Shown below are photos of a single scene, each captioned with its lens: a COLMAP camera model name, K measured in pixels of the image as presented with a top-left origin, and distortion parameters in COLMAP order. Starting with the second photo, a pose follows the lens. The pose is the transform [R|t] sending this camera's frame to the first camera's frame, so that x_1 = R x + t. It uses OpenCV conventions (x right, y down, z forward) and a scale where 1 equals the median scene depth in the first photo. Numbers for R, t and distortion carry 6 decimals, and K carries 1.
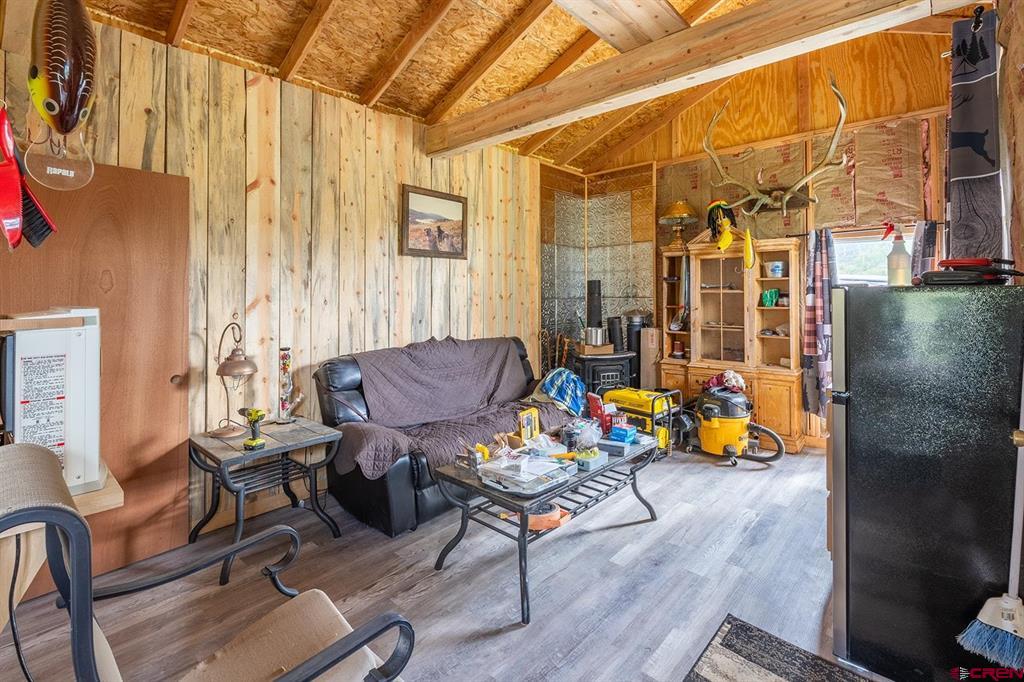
lens RADIAL K [[466.0, 0, 512.0], [0, 466.0, 341.0], [0, 0, 1]] dist [-0.002246, -0.000430]
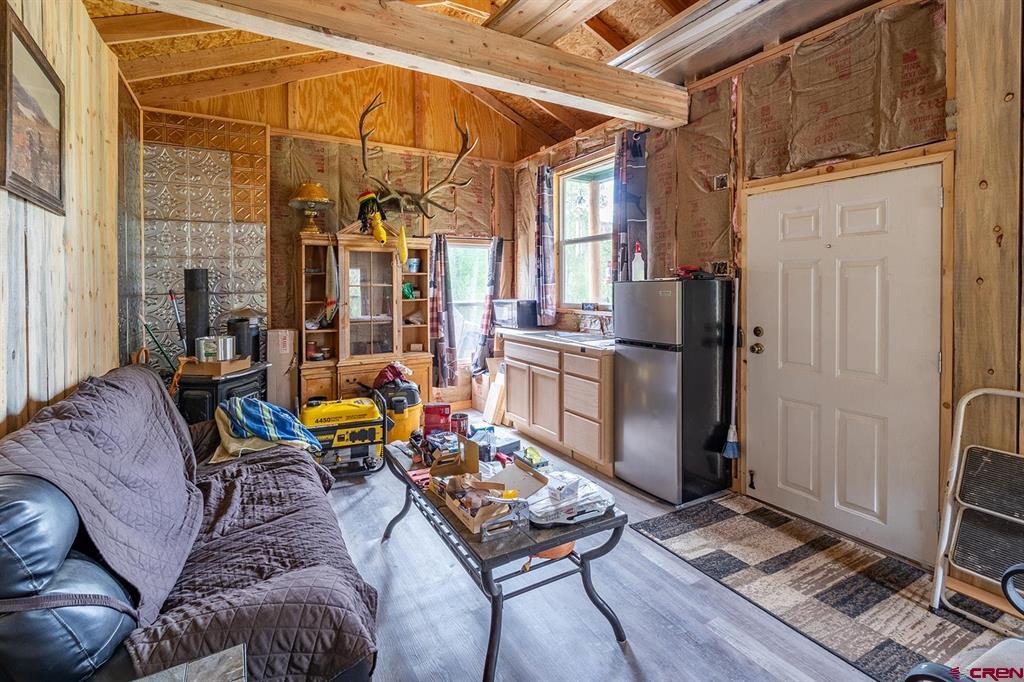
lens RADIAL K [[460.8, 0, 512.0], [0, 460.8, 341.0], [0, 0, 1]] dist [-0.021430, 0.000246]
pose [[0.298336, -0.110053, 0.948095, -0.413671], [0.100911, 0.991400, 0.083326, -0.040447], [-0.949112, 0.070814, 0.306876, 0.431602]]
